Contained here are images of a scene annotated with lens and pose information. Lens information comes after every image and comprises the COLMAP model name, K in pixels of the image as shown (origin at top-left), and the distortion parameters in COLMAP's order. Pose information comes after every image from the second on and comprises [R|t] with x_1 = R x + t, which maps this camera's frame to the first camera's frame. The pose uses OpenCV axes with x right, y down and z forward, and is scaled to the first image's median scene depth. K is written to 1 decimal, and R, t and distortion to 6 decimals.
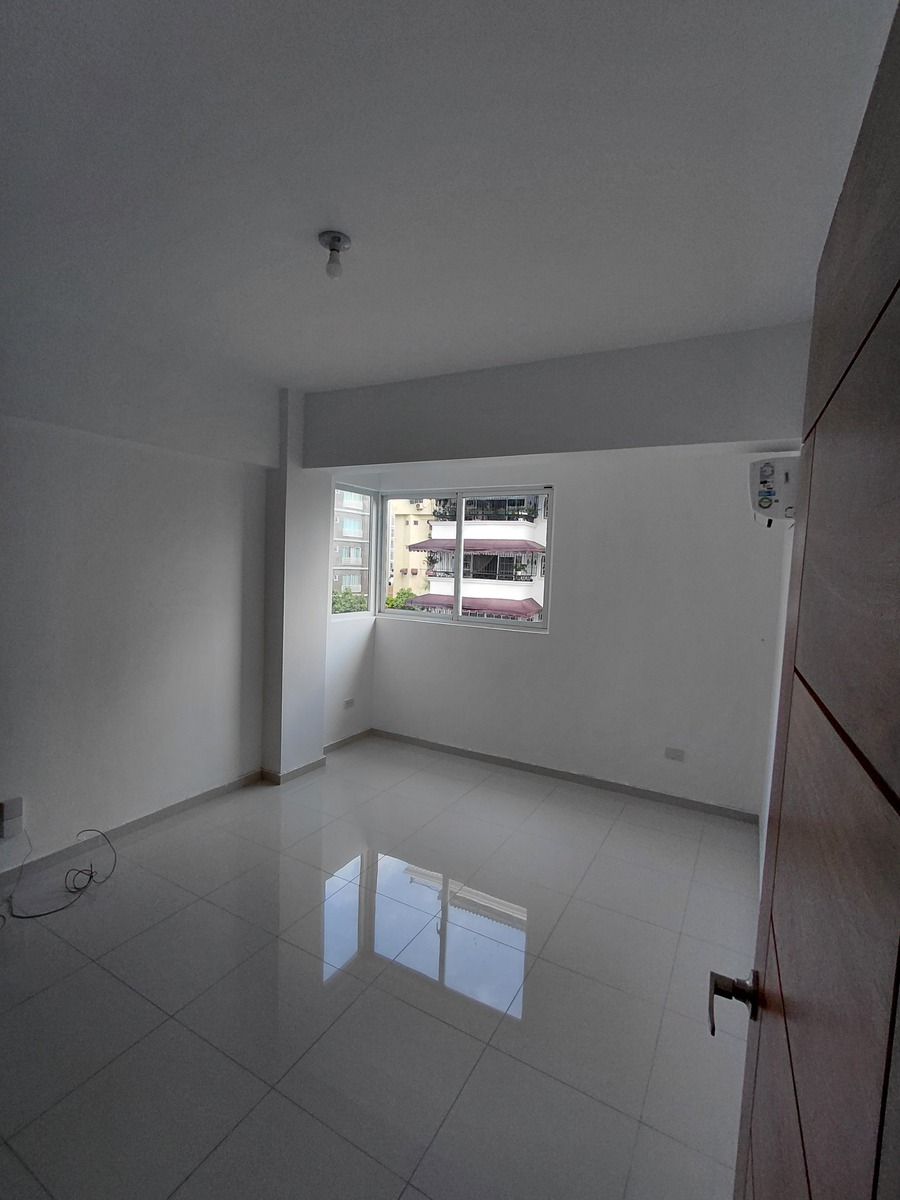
lens RADIAL K [[555.3, 0, 455.2], [0, 555.3, 595.2], [0, 0, 1]] dist [0.000345, 0.000748]
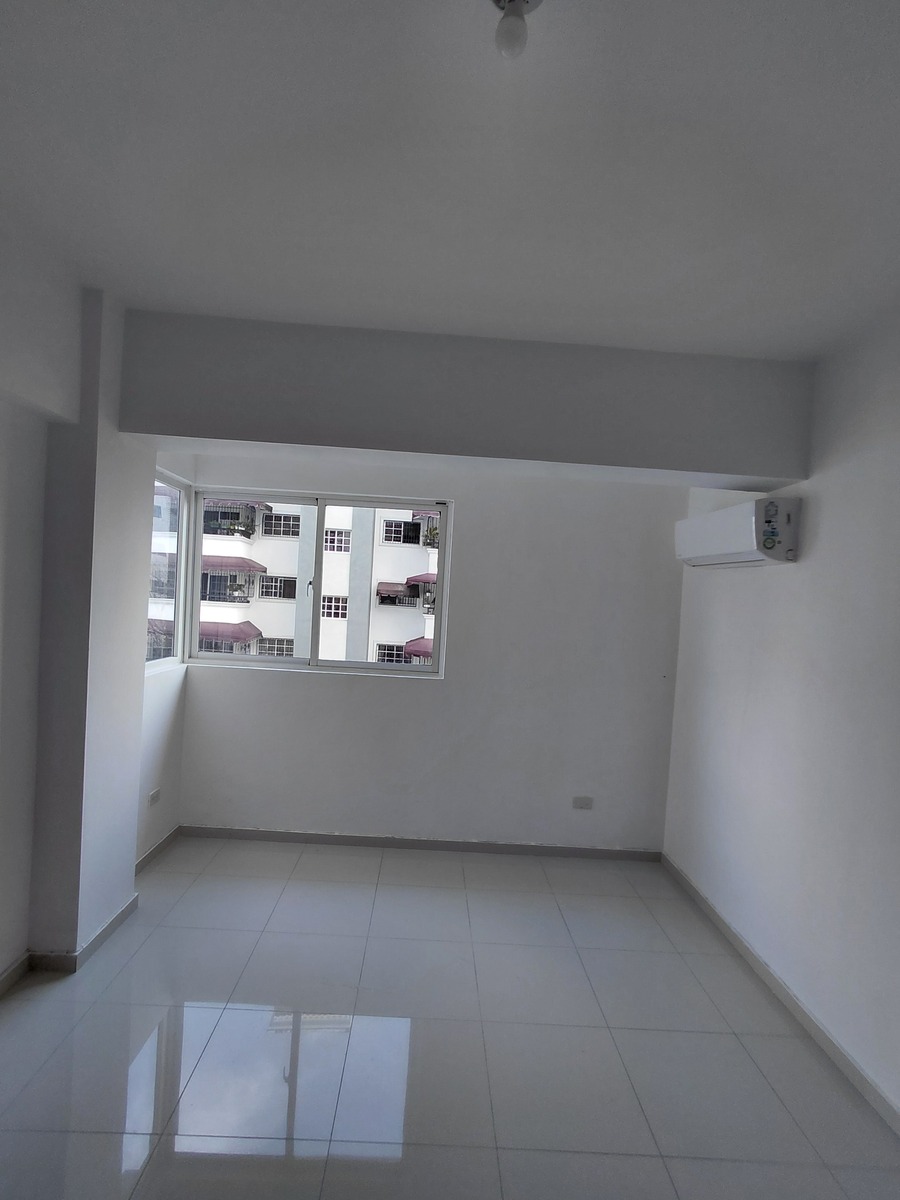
lens RADIAL K [[555.3, 0, 444.9], [0, 555.3, 609.9], [0, 0, 1]] dist [0.000345, 0.000748]
pose [[0.866681, 0.004014, 0.498847, -0.241902], [0.000950, 0.999953, -0.009697, -0.025716], [-0.498862, 0.008879, 0.866636, 0.270612]]
